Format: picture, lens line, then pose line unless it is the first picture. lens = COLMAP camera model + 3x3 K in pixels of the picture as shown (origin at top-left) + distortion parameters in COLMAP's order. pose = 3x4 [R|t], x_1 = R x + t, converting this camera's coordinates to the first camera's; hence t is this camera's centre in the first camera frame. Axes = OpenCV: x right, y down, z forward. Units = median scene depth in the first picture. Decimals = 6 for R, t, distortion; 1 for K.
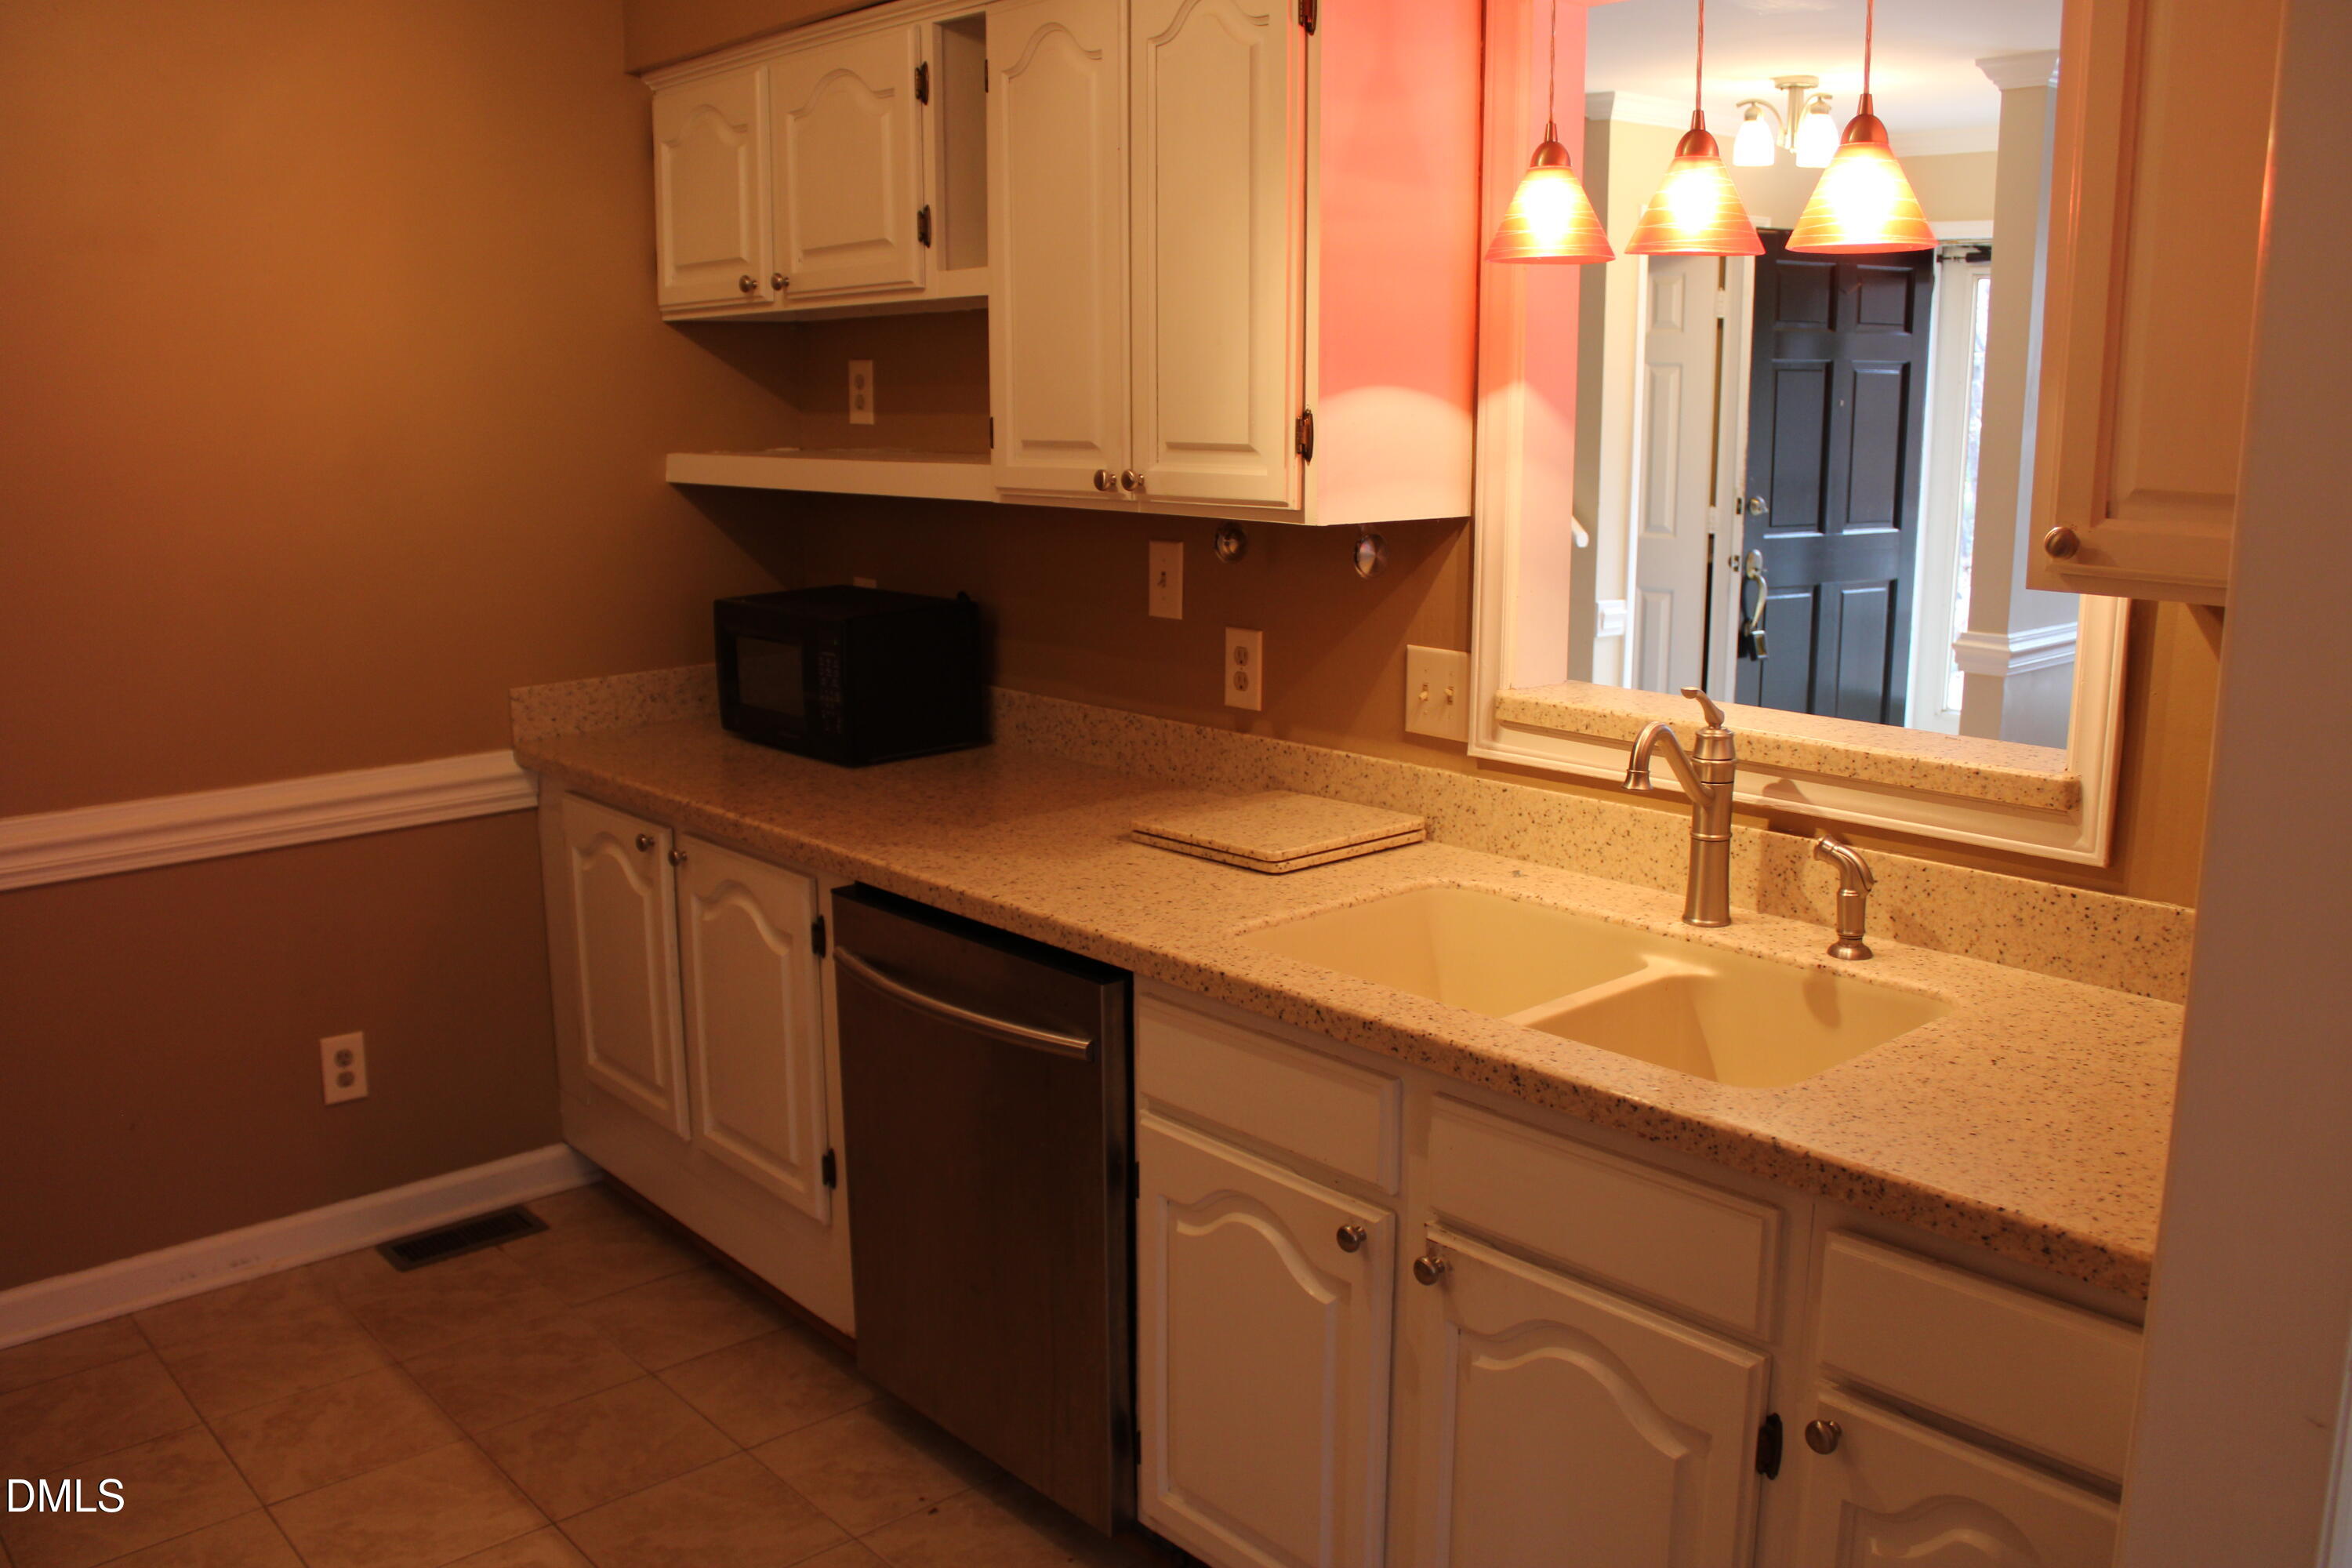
lens RADIAL K [[1957.8, 0, 1176.0], [0, 1957.8, 784.0], [0, 0, 1]] dist [-0.171207, 0.156291]
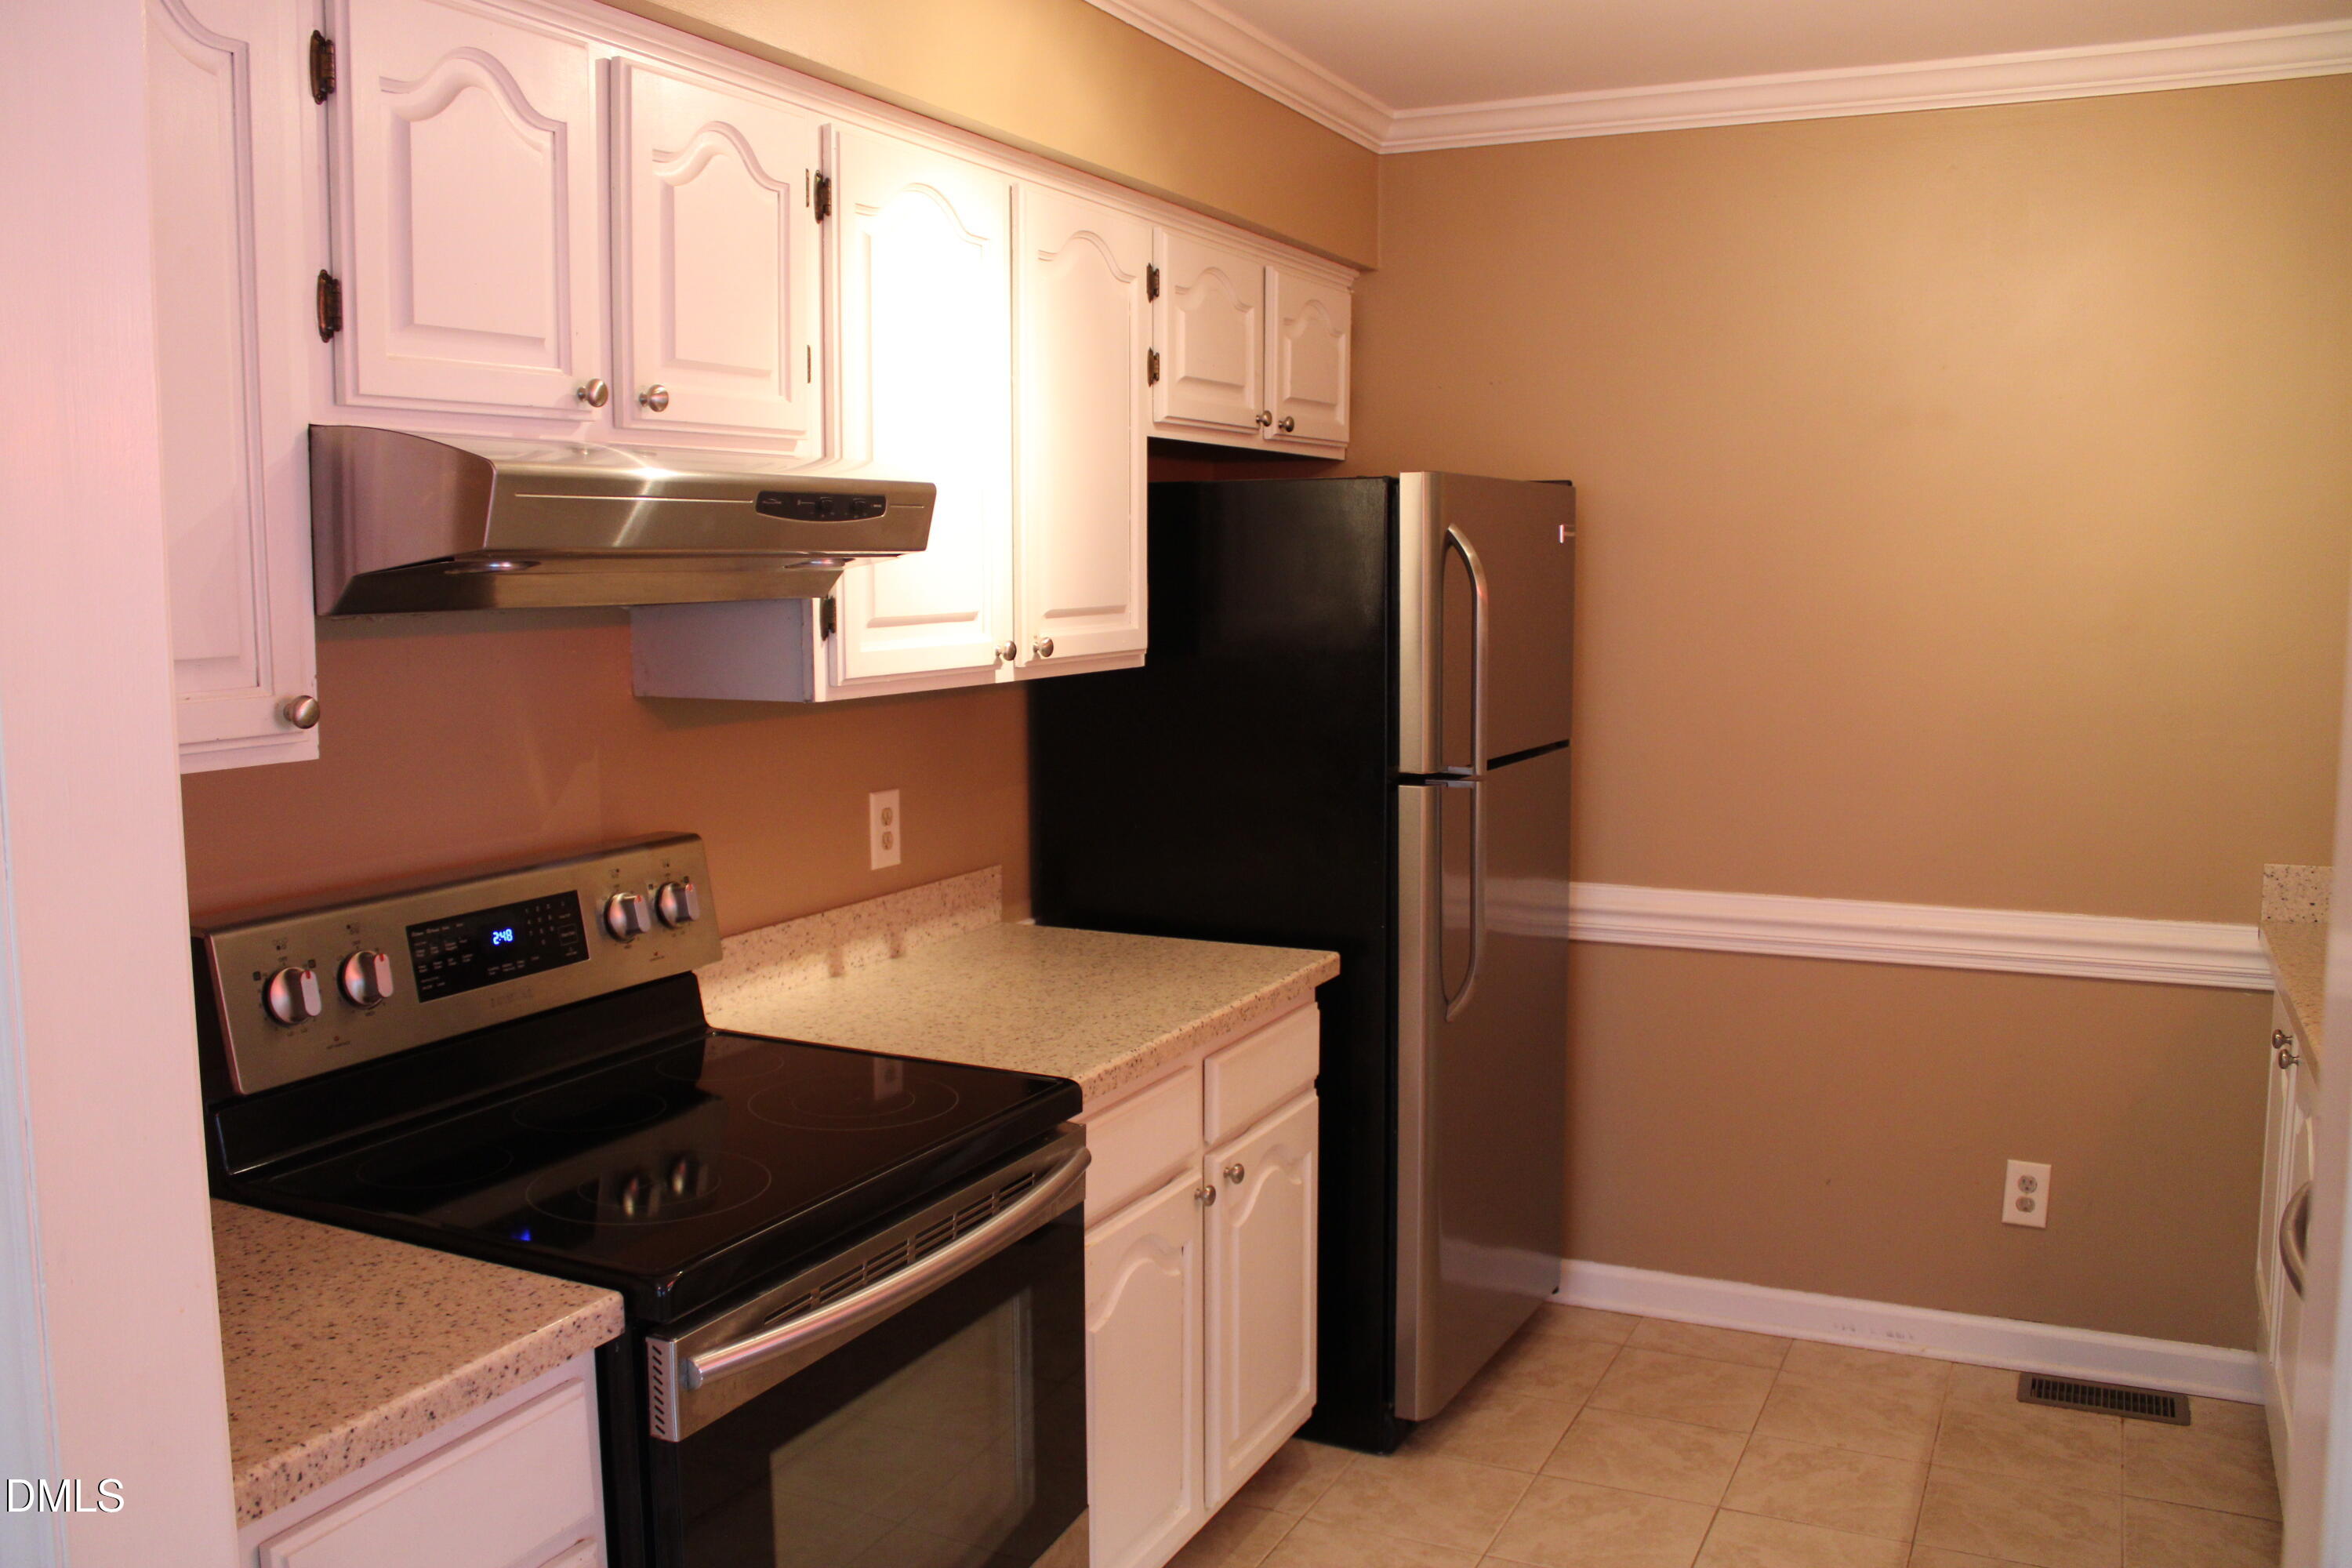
lens RADIAL K [[1957.8, 0, 1176.0], [0, 1957.8, 784.0], [0, 0, 1]] dist [-0.171207, 0.156291]
pose [[0.381905, 0.108128, -0.917854, 0.374010], [-0.184047, 0.982139, 0.039122, -0.030935], [0.905690, 0.153988, 0.394985, 0.159416]]
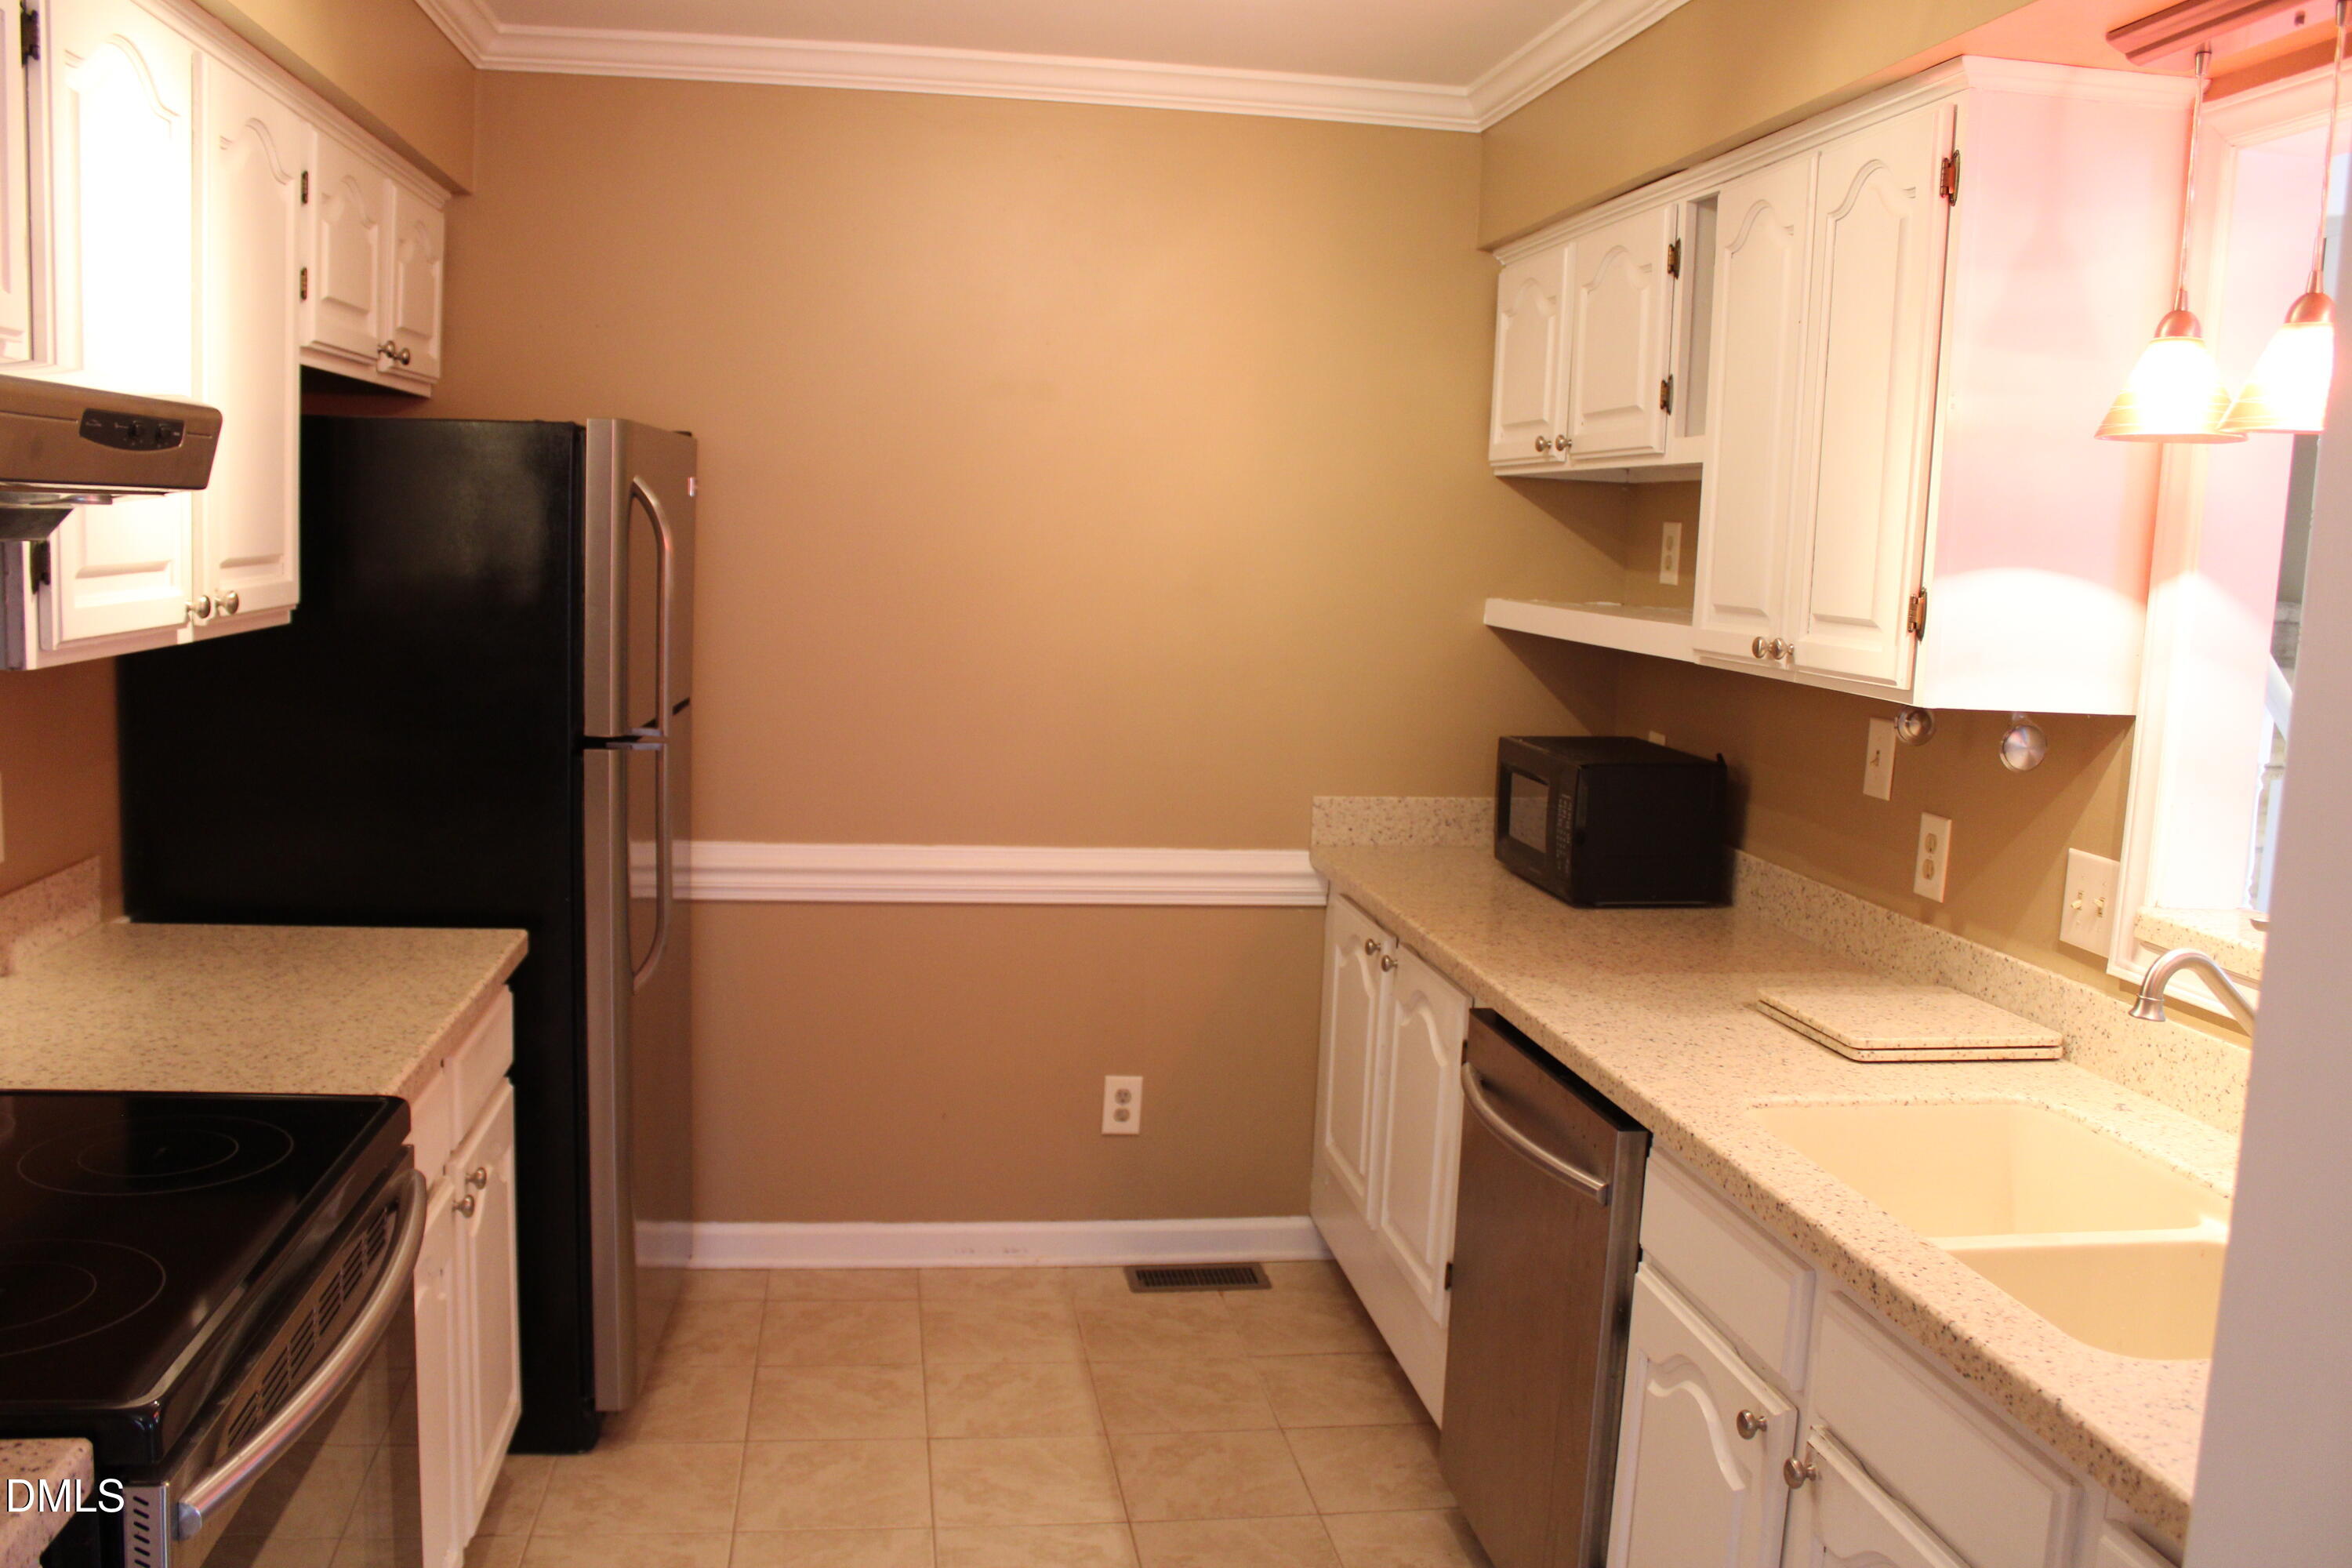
lens RADIAL K [[1957.8, 0, 1176.0], [0, 1957.8, 784.0], [0, 0, 1]] dist [-0.171207, 0.156291]
pose [[0.838955, 0.109413, -0.533088, 0.230089], [-0.153032, 0.987484, -0.038162, -0.001520], [0.522240, 0.113596, 0.845199, 0.006407]]
